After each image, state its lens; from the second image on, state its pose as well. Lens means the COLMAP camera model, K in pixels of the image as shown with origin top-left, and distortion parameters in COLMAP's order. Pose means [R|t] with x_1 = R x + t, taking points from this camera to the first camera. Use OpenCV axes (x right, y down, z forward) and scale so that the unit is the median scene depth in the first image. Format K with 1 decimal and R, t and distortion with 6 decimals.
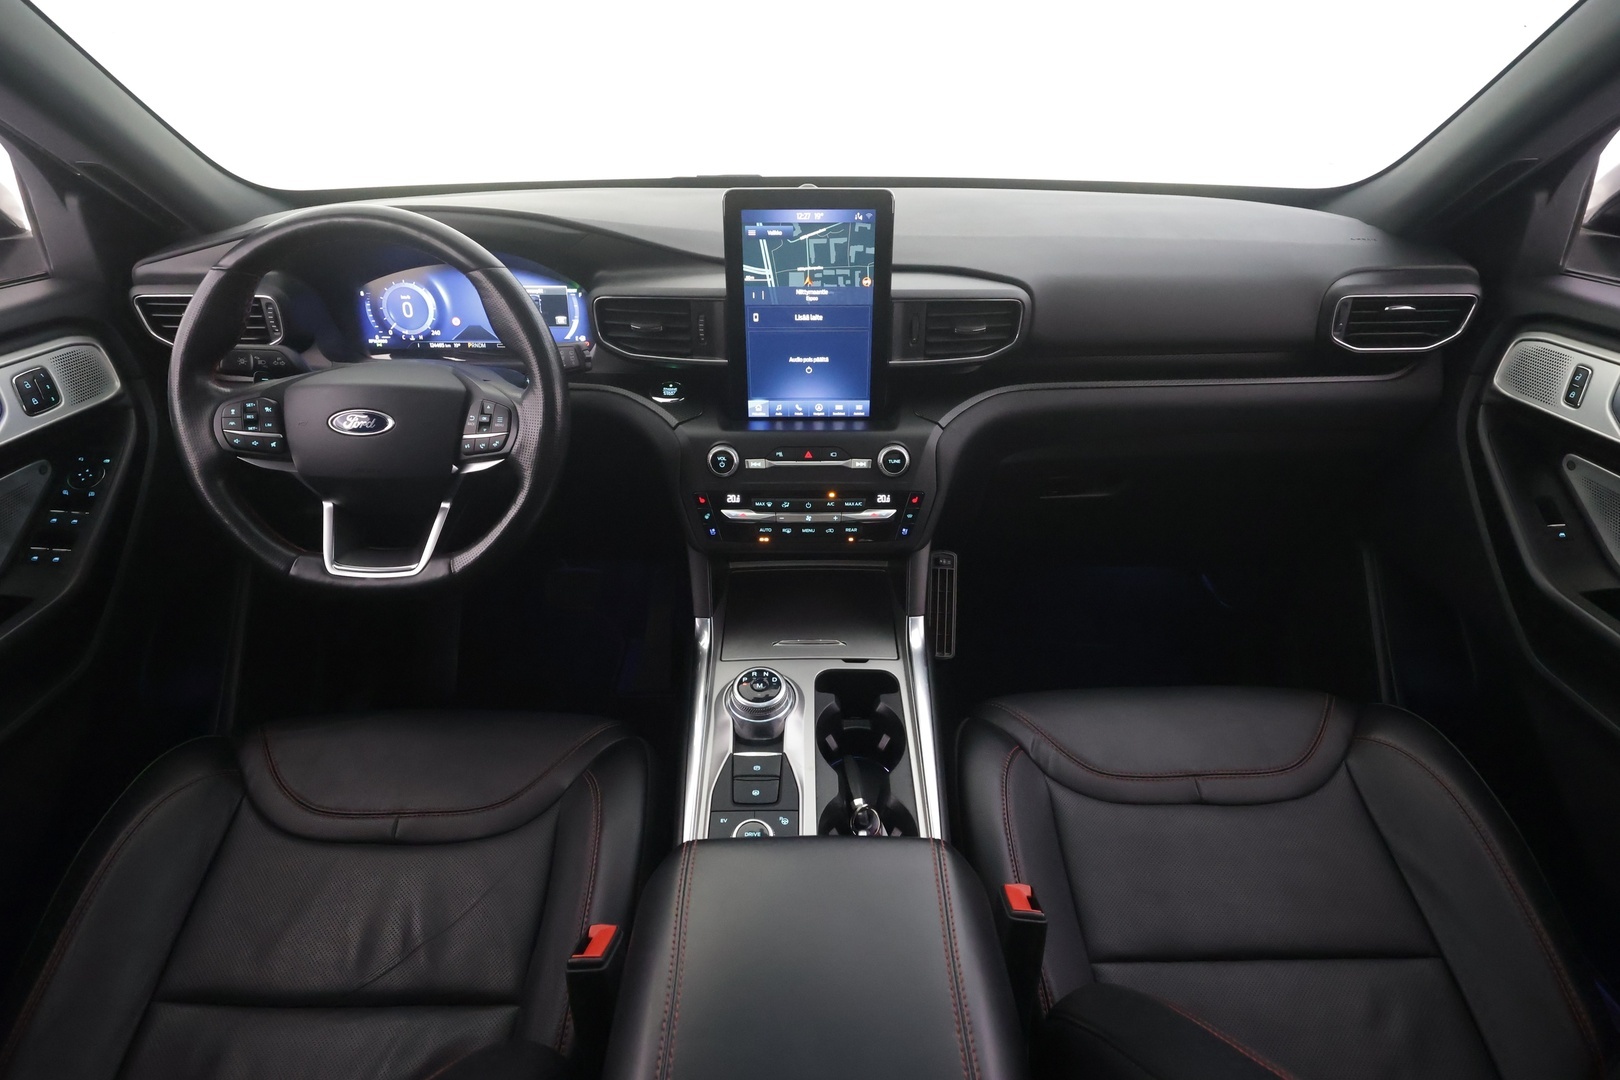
lens RADIAL K [[823.7, 0, 810.0], [0, 823.7, 540.0], [0, 0, 1]] dist [-0.000403, 0.000711]
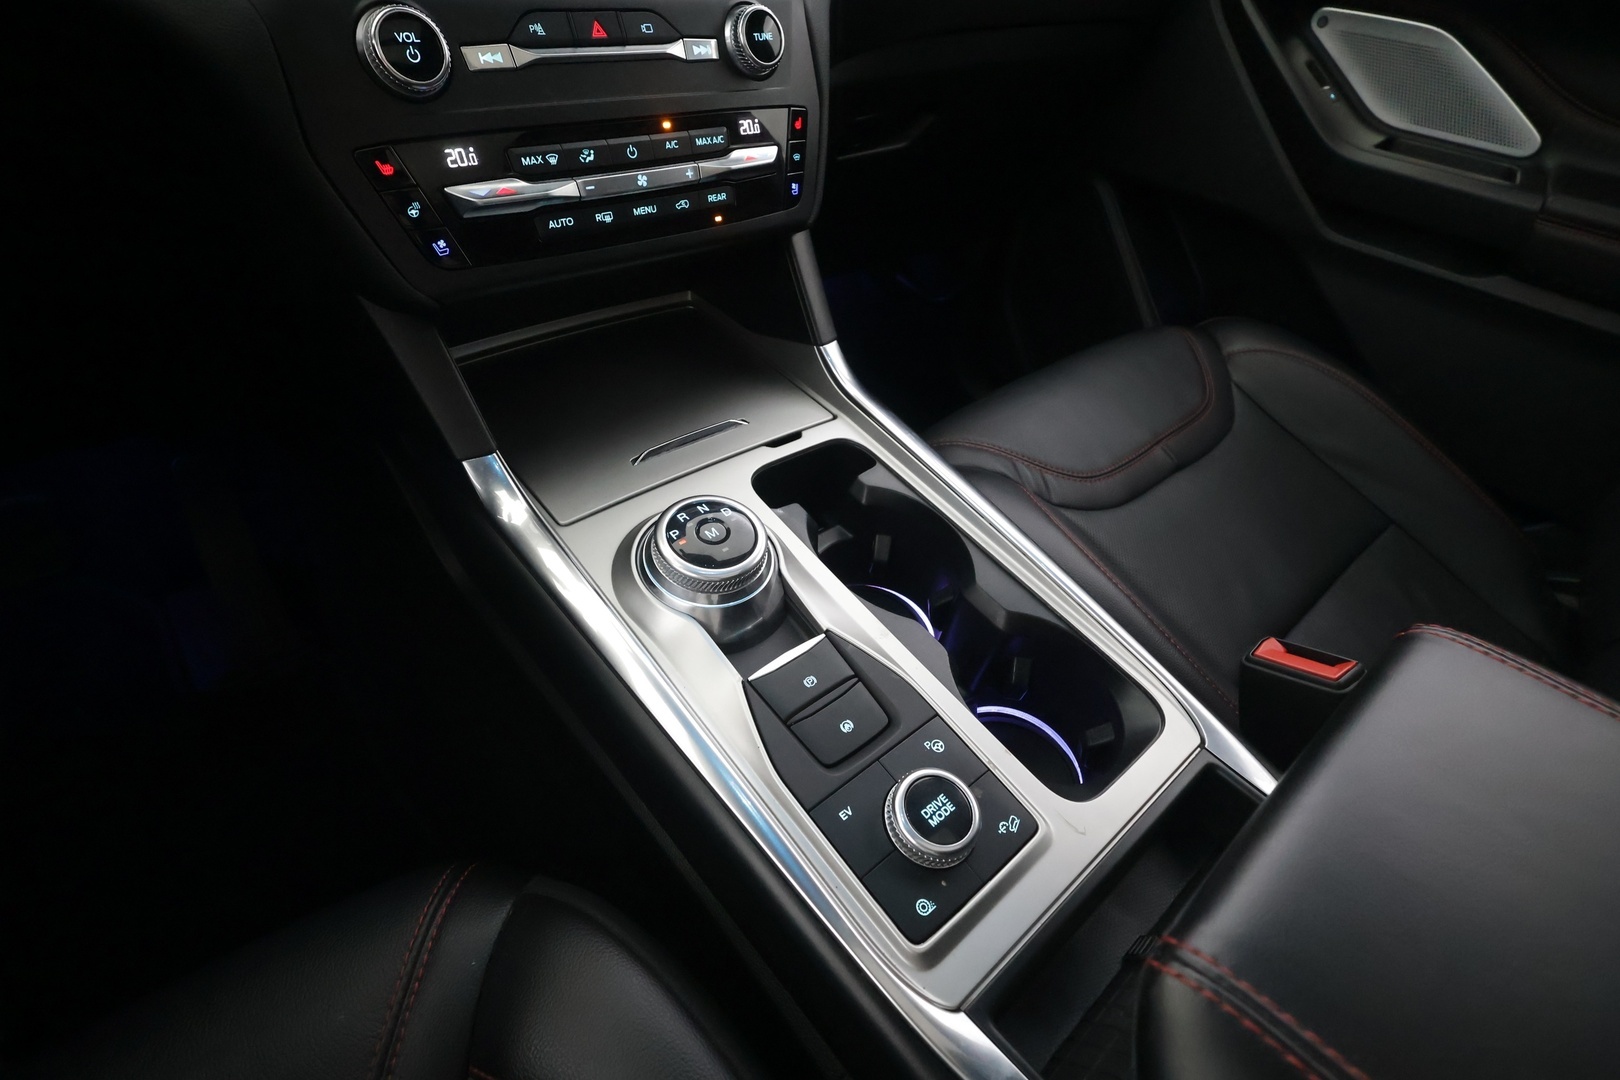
lens RADIAL K [[747.3, 0, 810.0], [0, 747.3, 540.0], [0, 0, 1]] dist [0.000630, 0.000253]
pose [[0.763652, -0.375145, 0.525453, -0.233498], [0.238289, 0.920173, 0.310644, 0.053963], [-0.600045, -0.112014, 0.792085, 0.575883]]
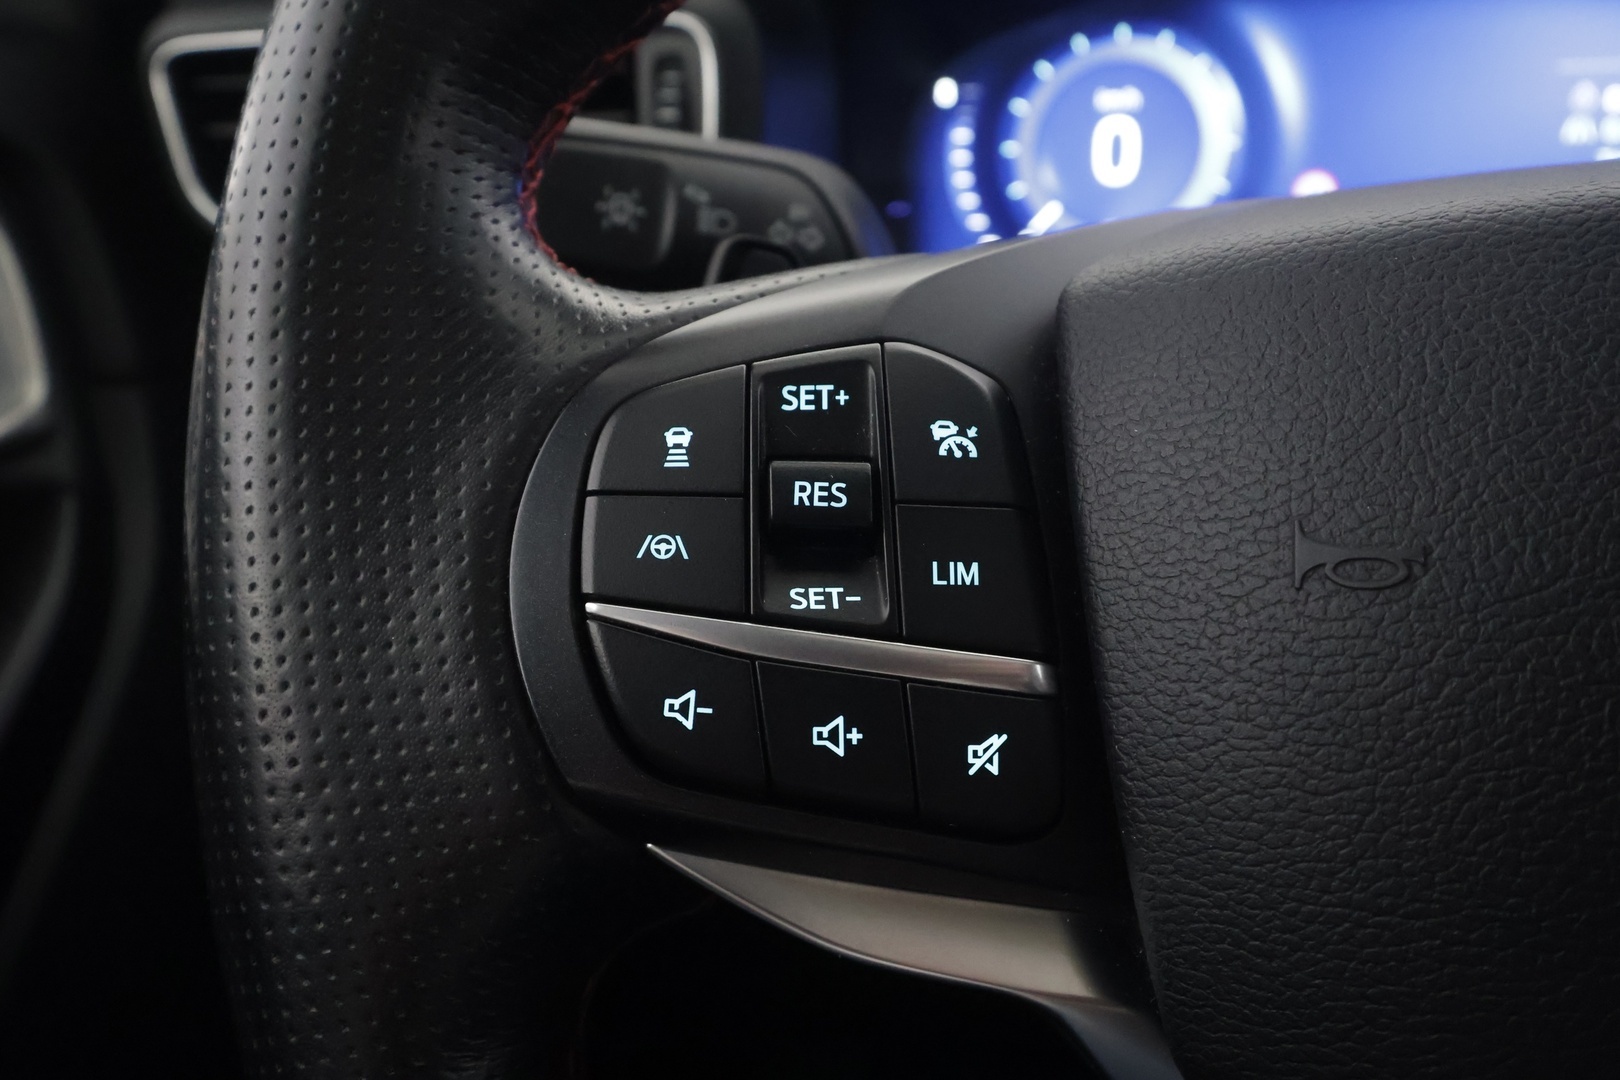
lens RADIAL K [[1266.7, 0, 810.0], [0, 1266.7, 540.0], [0, 0, 1]] dist [0.001383, 0.005864]
pose [[0.974844, 0.027399, -0.221199, -0.558376], [-0.071282, 0.978620, -0.192928, -0.096188], [0.211184, 0.203842, 0.955955, 0.728497]]
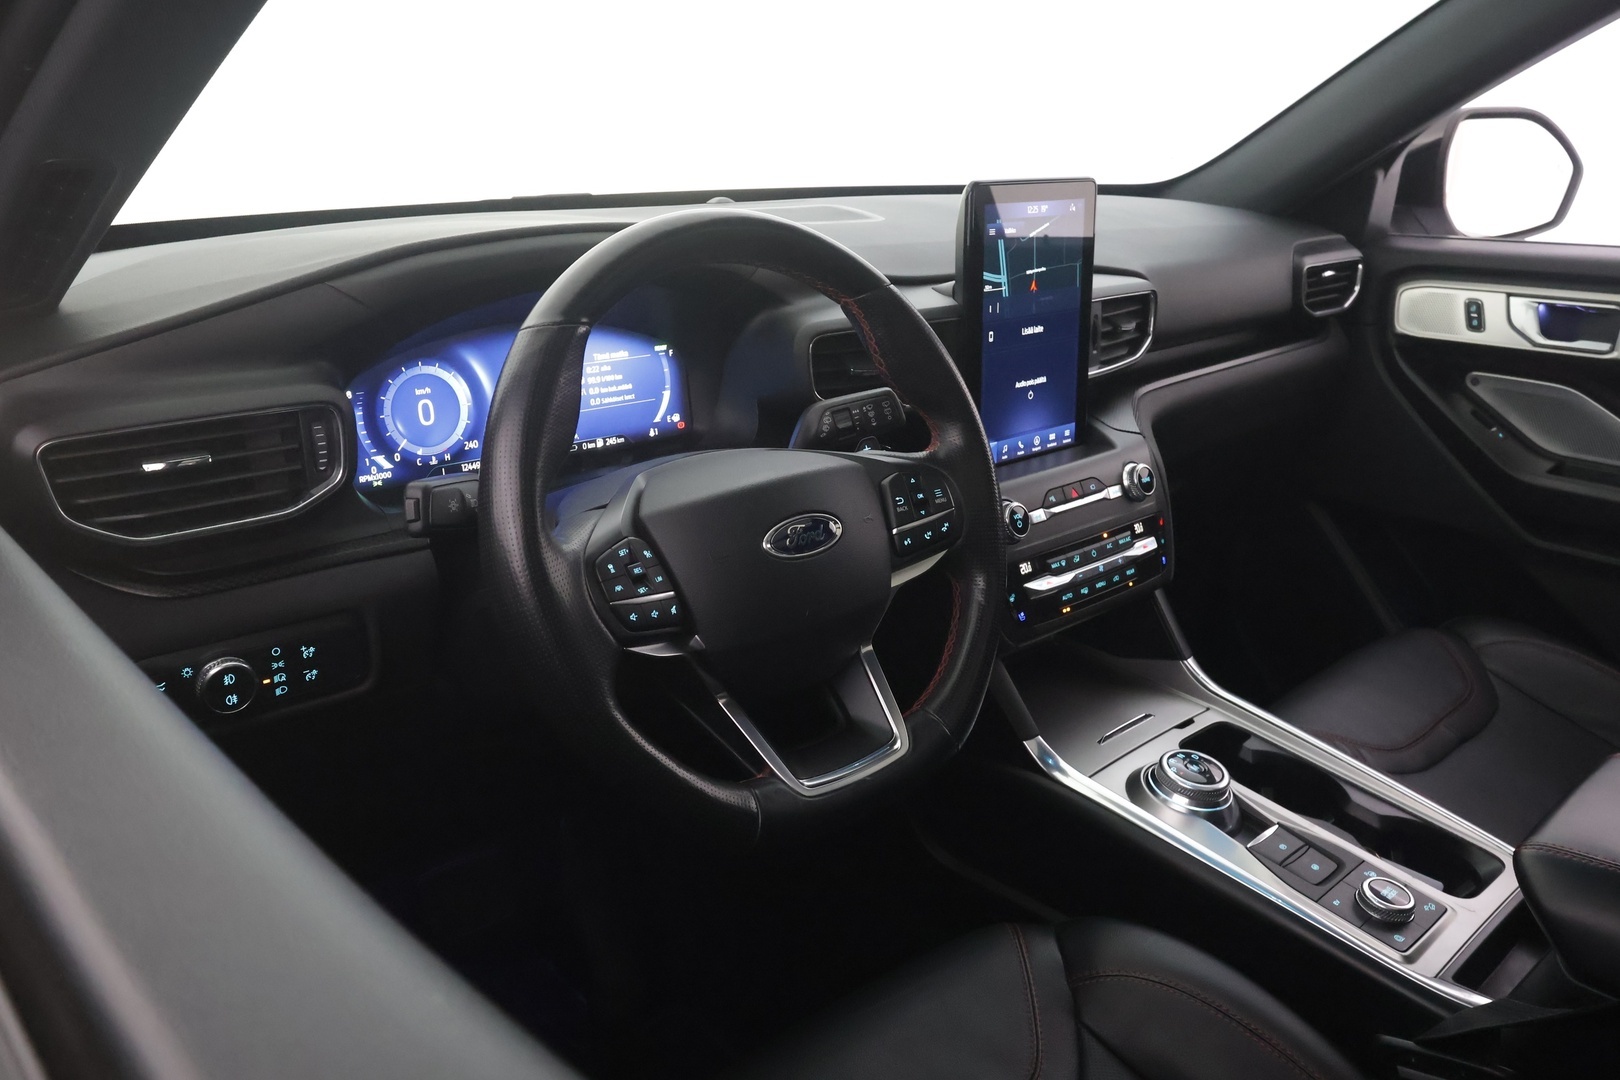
lens RADIAL K [[1266.7, 0, 810.0], [0, 1266.7, 540.0], [0, 0, 1]] dist [0.001383, 0.005864]
pose [[0.732723, -0.207224, 0.648210, -0.997872], [0.319502, 0.945759, -0.058811, -0.070136], [-0.600863, 0.250196, 0.759187, 0.232406]]
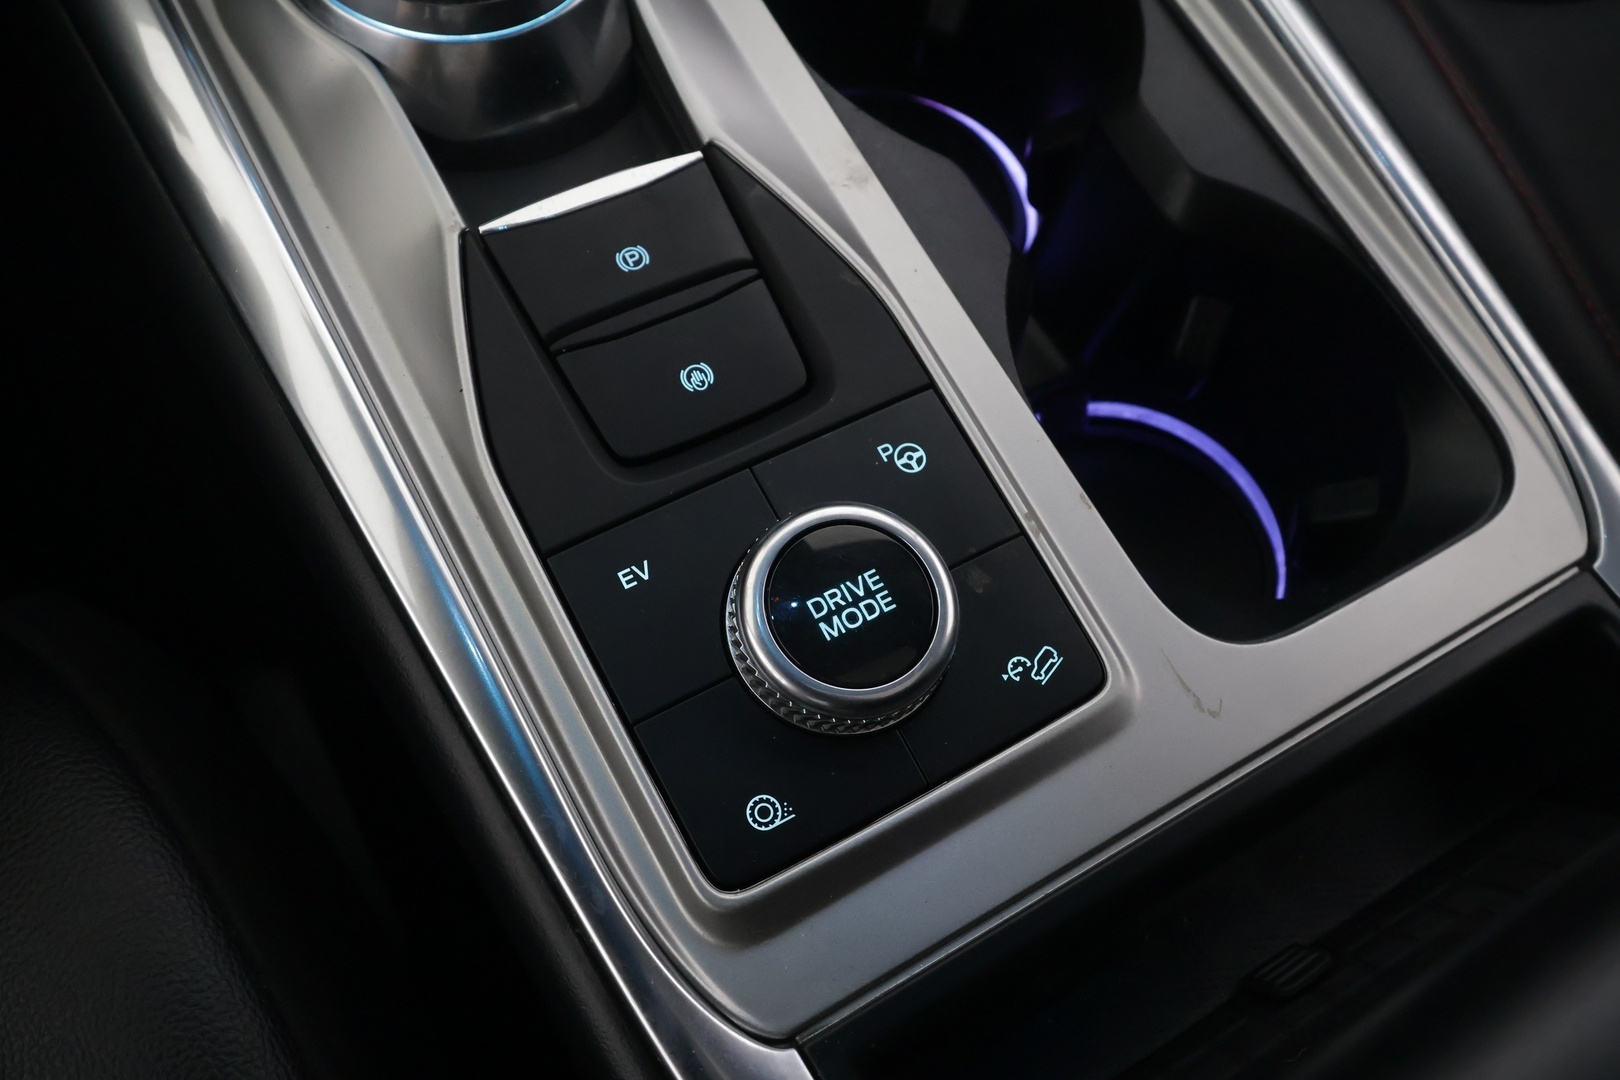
lens RADIAL K [[1266.7, 0, 810.0], [0, 1266.7, 540.0], [0, 0, 1]] dist [0.001383, 0.005864]
pose [[0.866207, -0.396260, 0.304406, -0.128792], [0.160832, 0.797875, 0.580972, 0.141227], [-0.473094, -0.454284, 0.754856, 0.630368]]
